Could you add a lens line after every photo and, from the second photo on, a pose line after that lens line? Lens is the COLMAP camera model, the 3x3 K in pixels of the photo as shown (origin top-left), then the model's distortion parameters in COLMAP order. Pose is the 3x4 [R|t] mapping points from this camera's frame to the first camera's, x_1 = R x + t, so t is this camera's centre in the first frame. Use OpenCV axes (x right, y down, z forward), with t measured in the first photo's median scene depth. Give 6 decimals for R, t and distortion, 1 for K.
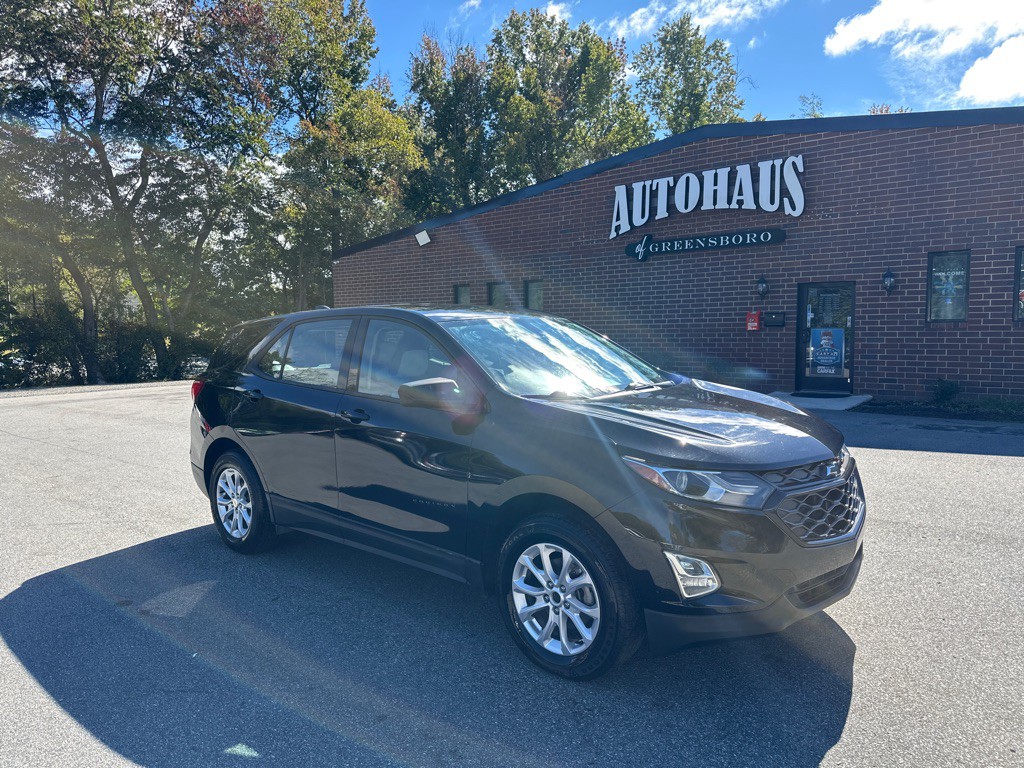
lens RADIAL K [[716.3, 0, 508.8], [0, 716.3, 384.6], [0, 0, 1]] dist [0.053273, -0.070684]
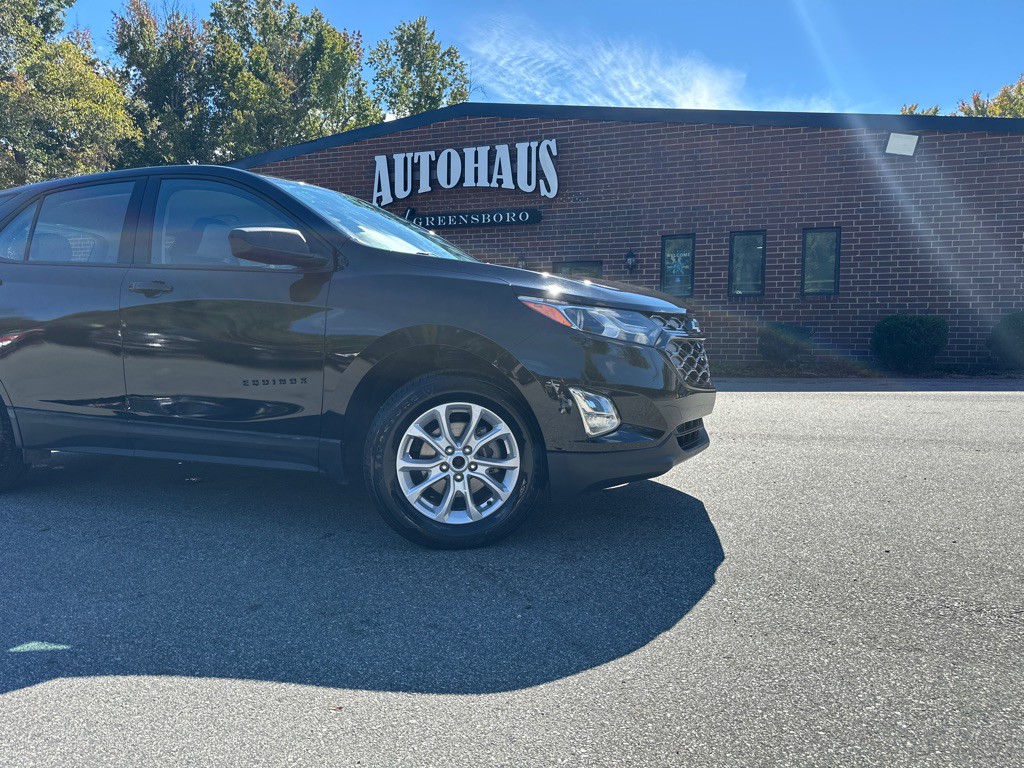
lens RADIAL K [[716.3, 0, 507.4], [0, 716.3, 397.1], [0, 0, 1]] dist [0.053273, -0.070684]
pose [[0.935177, -0.018505, 0.353697, -0.038442], [0.015762, 0.999819, 0.010633, 0.045087], [-0.353830, -0.004369, 0.935300, 0.032250]]
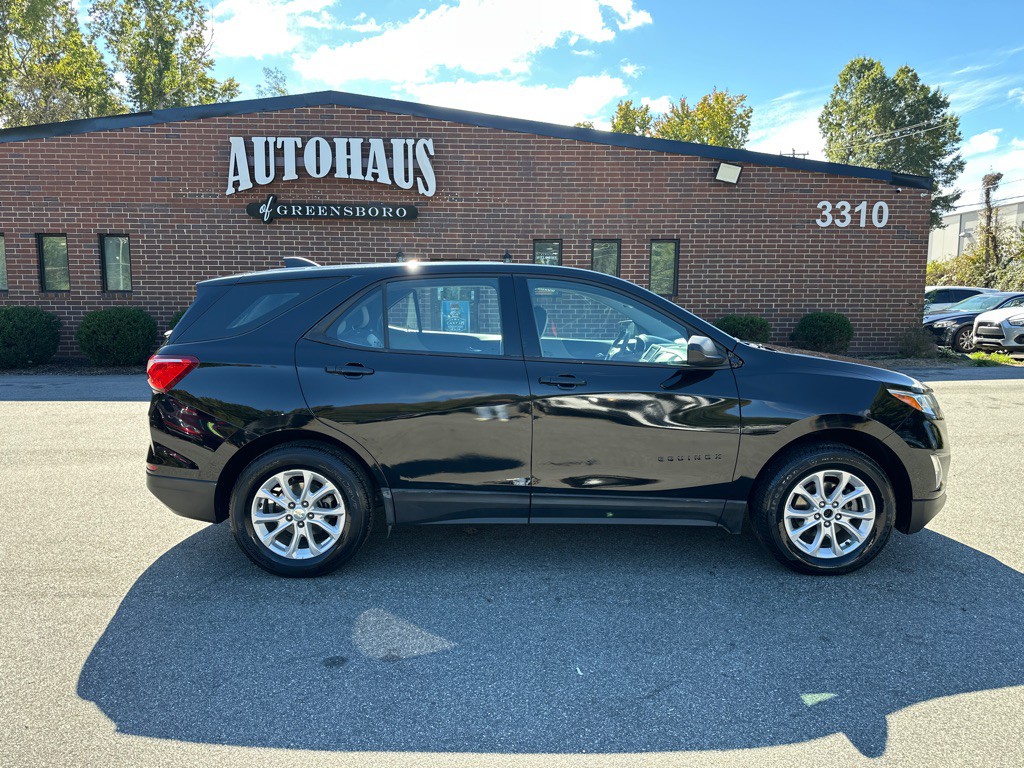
lens RADIAL K [[716.3, 0, 507.5], [0, 716.3, 395.7], [0, 0, 1]] dist [0.053273, -0.070684]
pose [[0.741252, -0.072989, 0.667246, -0.244913], [0.038919, 0.997071, 0.065832, 0.000278], [-0.670097, -0.022830, 0.741922, 0.103479]]
